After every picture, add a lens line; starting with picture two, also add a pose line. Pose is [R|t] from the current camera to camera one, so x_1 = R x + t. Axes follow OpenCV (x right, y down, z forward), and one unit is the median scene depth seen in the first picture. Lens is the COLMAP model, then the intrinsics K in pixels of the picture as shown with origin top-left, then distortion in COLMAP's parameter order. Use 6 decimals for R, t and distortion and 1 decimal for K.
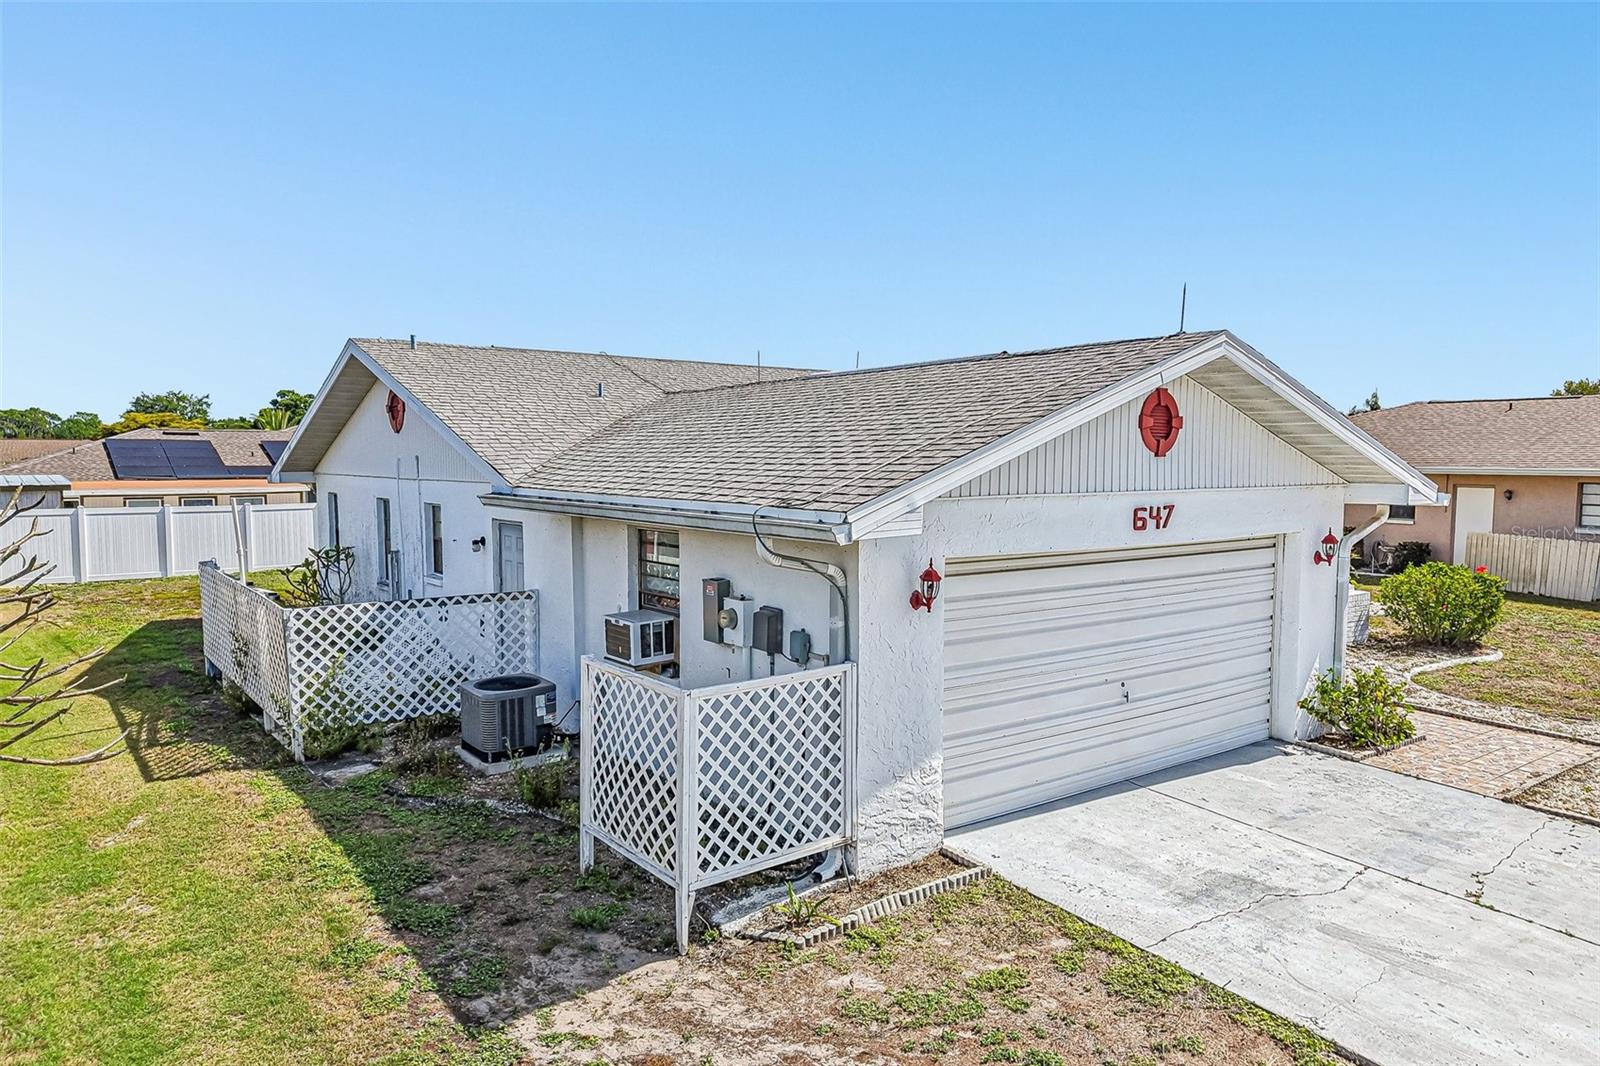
lens RADIAL K [[1073.0, 0, 800.0], [0, 1073.0, 533.0], [0, 0, 1]] dist [0.031528, -0.043616]
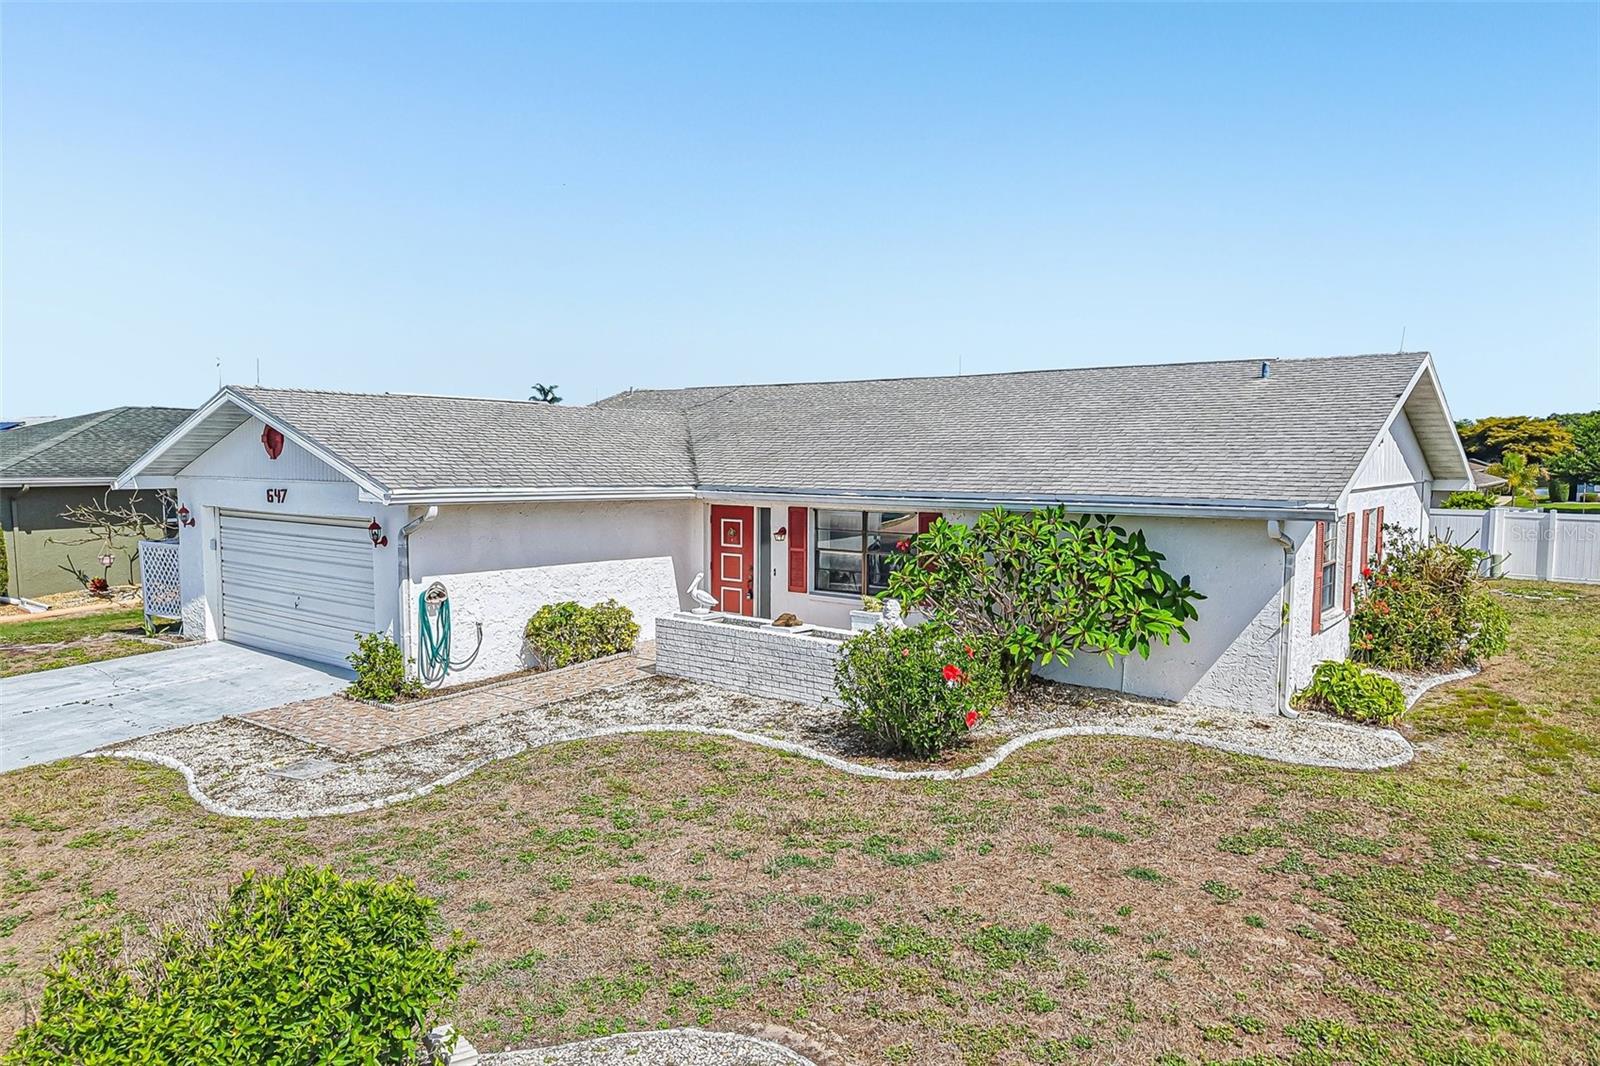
lens RADIAL K [[1065.1, 0, 800.0], [0, 1065.1, 533.0], [0, 0, 1]] dist [0.077722, -0.129601]
pose [[0.267907, 0.071967, -0.960753, 2.176772], [-0.074029, 0.995796, 0.053949, -0.108212], [0.960597, 0.056670, 0.272108, 1.346239]]
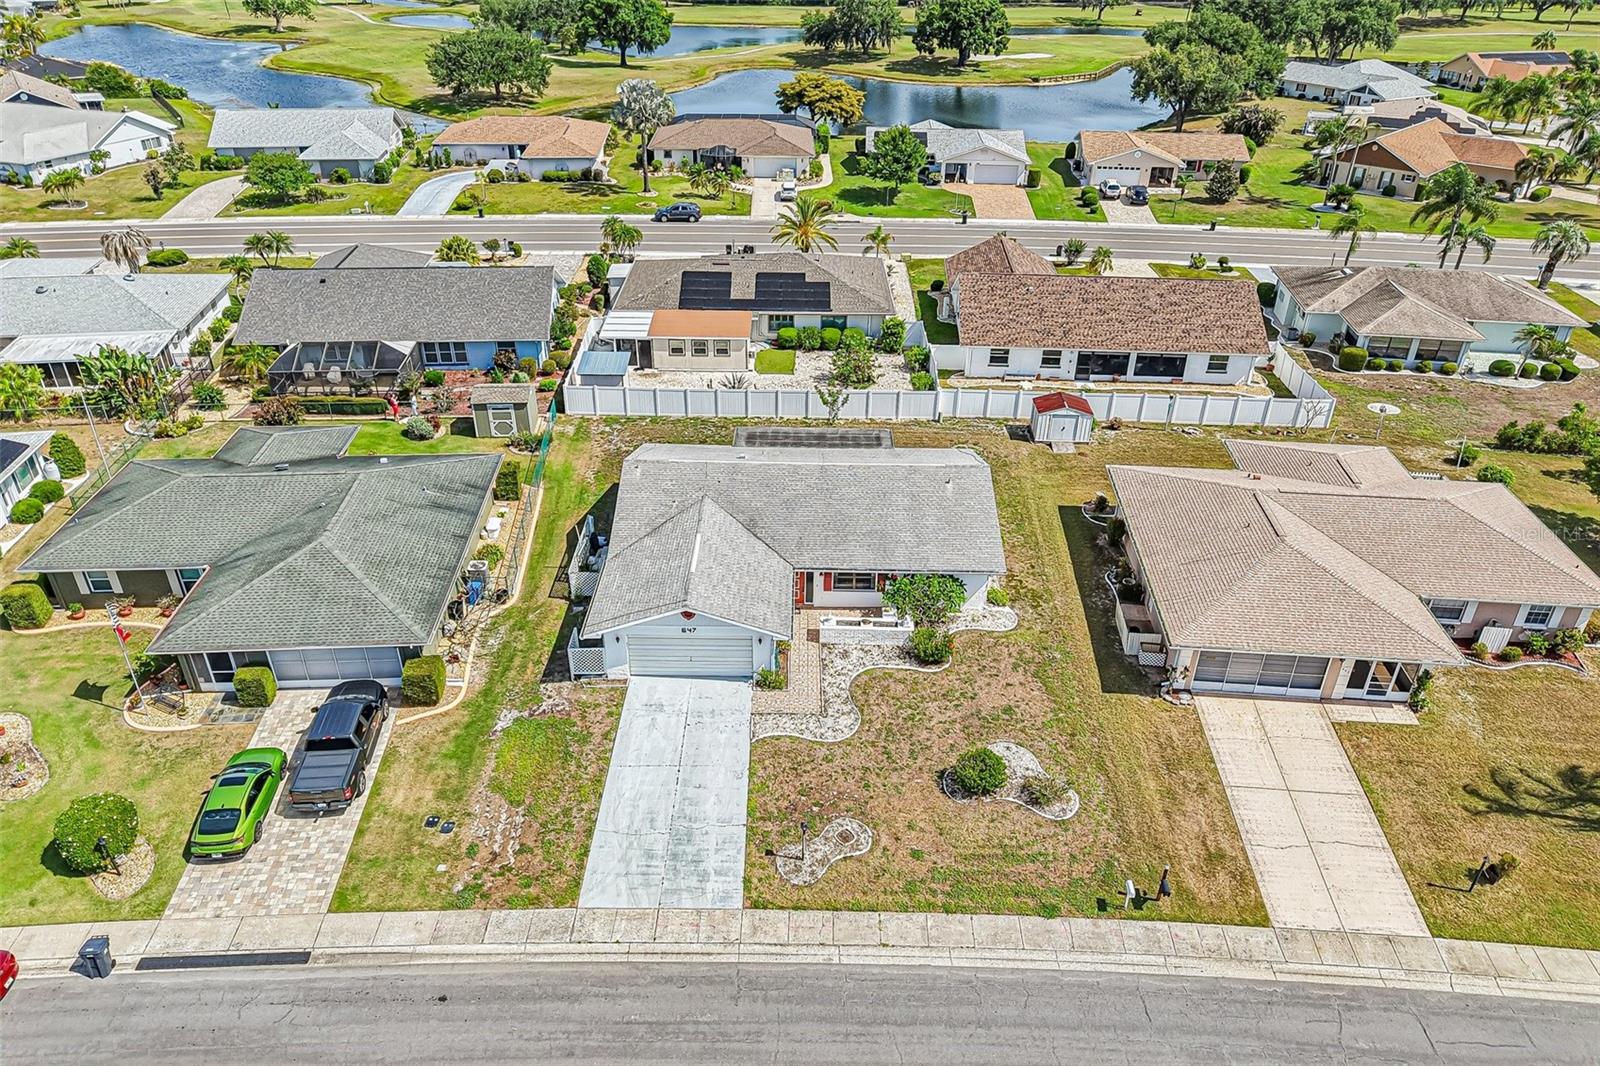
lens RADIAL K [[1065.1, 0, 800.0], [0, 1065.1, 533.0], [0, 0, 1]] dist [0.077722, -0.129601]
pose [[0.798843, 0.313198, -0.513573, 2.903957], [-0.054433, 0.887898, 0.456809, -2.476256], [0.599072, -0.336963, 0.726339, -1.850457]]
